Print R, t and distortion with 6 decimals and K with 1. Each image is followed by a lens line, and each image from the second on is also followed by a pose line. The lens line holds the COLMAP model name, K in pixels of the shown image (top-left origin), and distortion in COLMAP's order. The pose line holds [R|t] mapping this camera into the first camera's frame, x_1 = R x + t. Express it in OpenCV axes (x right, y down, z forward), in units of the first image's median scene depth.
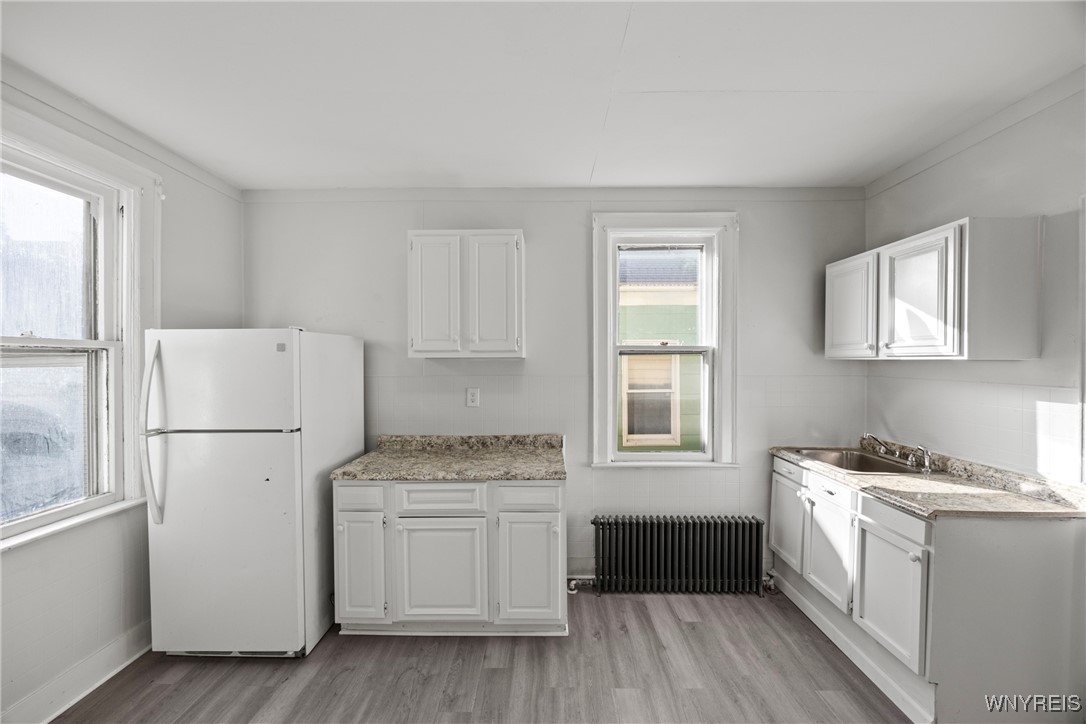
lens RADIAL K [[412.0, 0, 543.9], [0, 412.0, 361.3], [0, 0, 1]] dist [-0.000845, 0.000030]
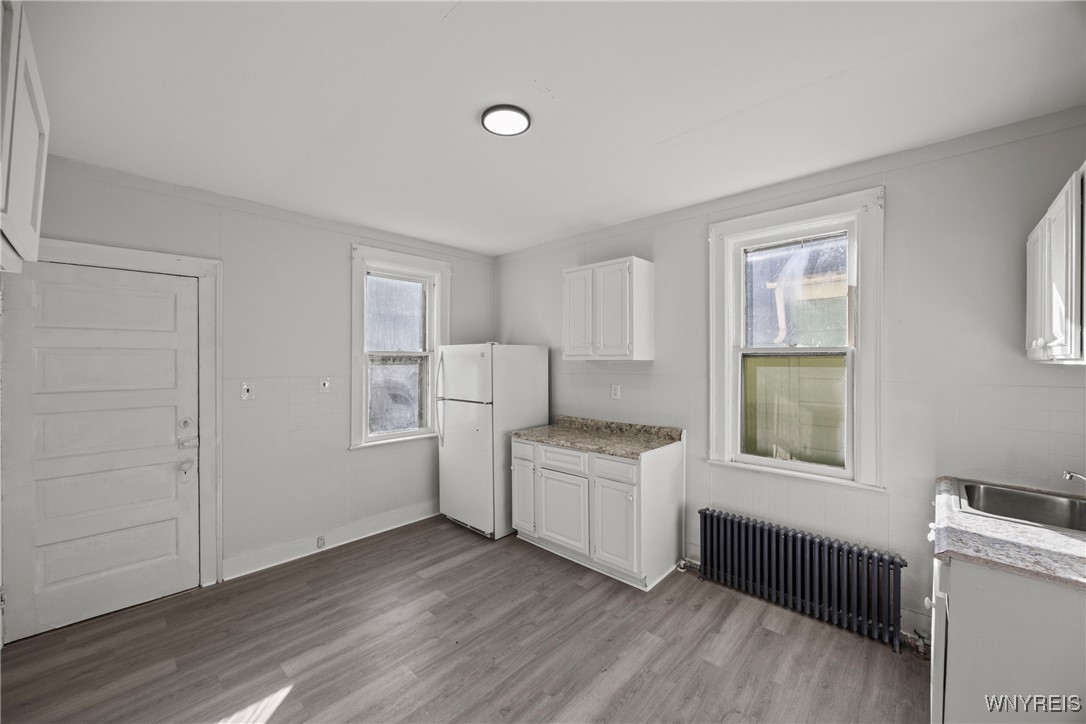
lens RADIAL K [[421.0, 0, 544.2], [0, 421.0, 356.5], [0, 0, 1]] dist [-0.001084, 0.000378]
pose [[0.734460, -0.004265, -0.678639, 0.659241], [-0.003436, 0.999944, -0.010003, -0.006910], [0.678644, 0.009678, 0.734404, -0.109555]]
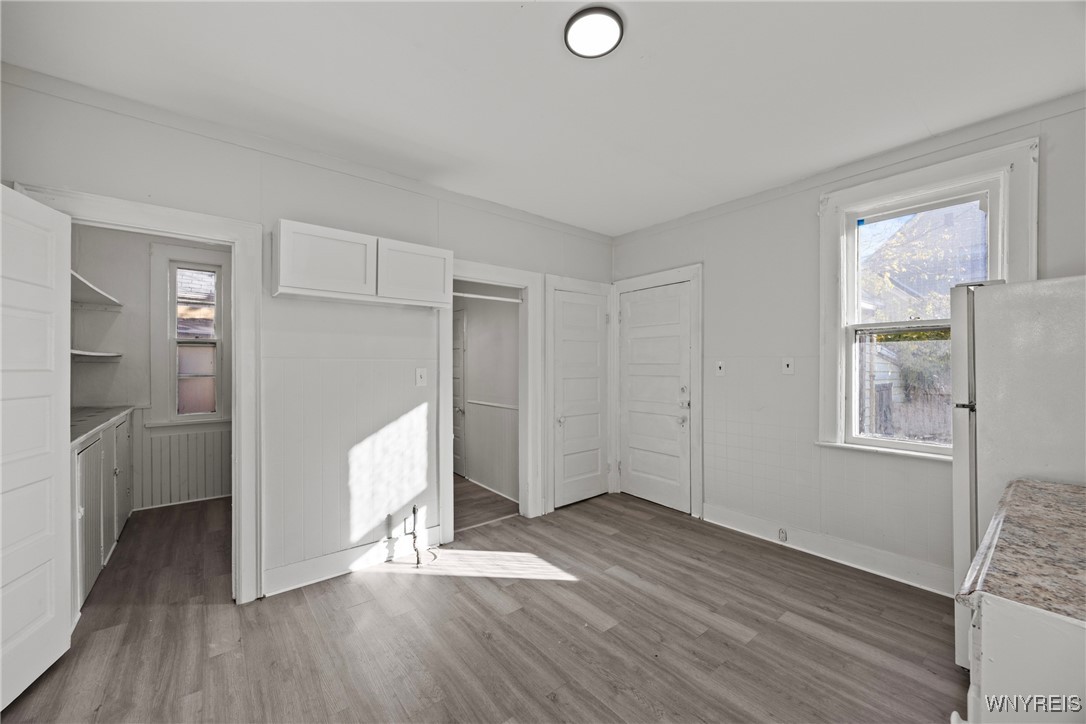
lens RADIAL K [[412.0, 0, 543.9], [0, 412.0, 361.3], [0, 0, 1]] dist [-0.000845, 0.000030]
pose [[-0.773736, -0.003089, -0.633501, 0.530127], [-0.000266, 0.999990, -0.004552, 0.072366], [0.633508, -0.003354, -0.773729, 0.986747]]
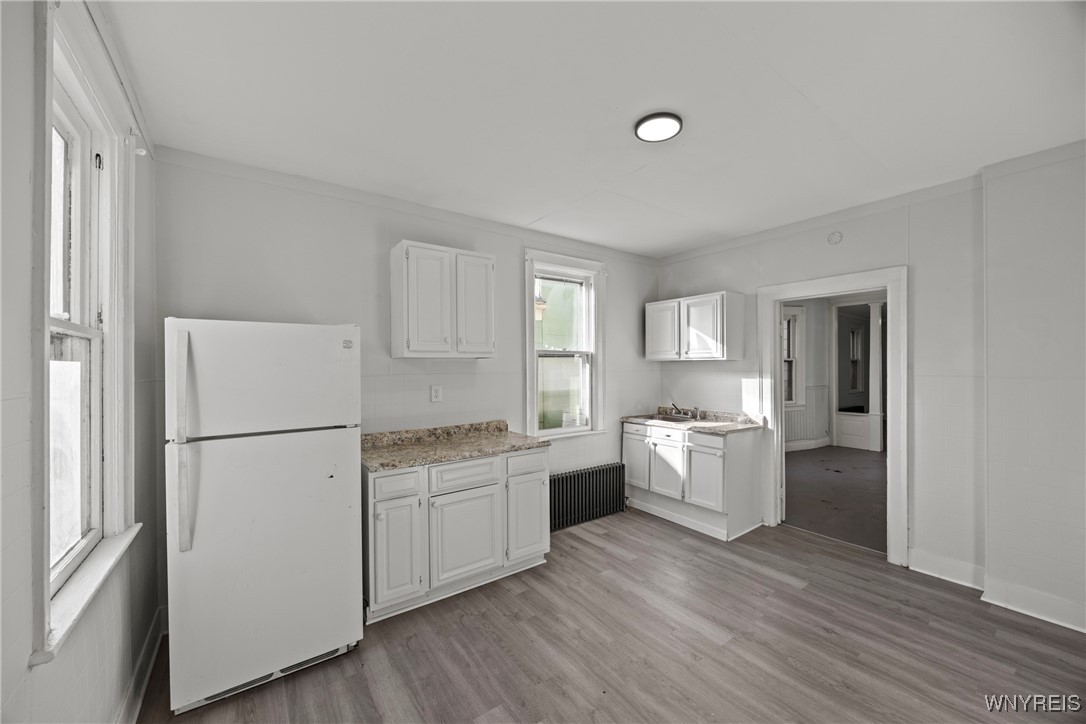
lens RADIAL K [[415.8, 0, 543.4], [0, 415.8, 363.3], [0, 0, 1]] dist [-0.000600, 0.000054]
pose [[0.801636, 0.000579, 0.597812, -0.753117], [0.007835, 0.999903, -0.011475, 0.025543], [-0.597761, 0.013882, 0.801554, -0.102068]]
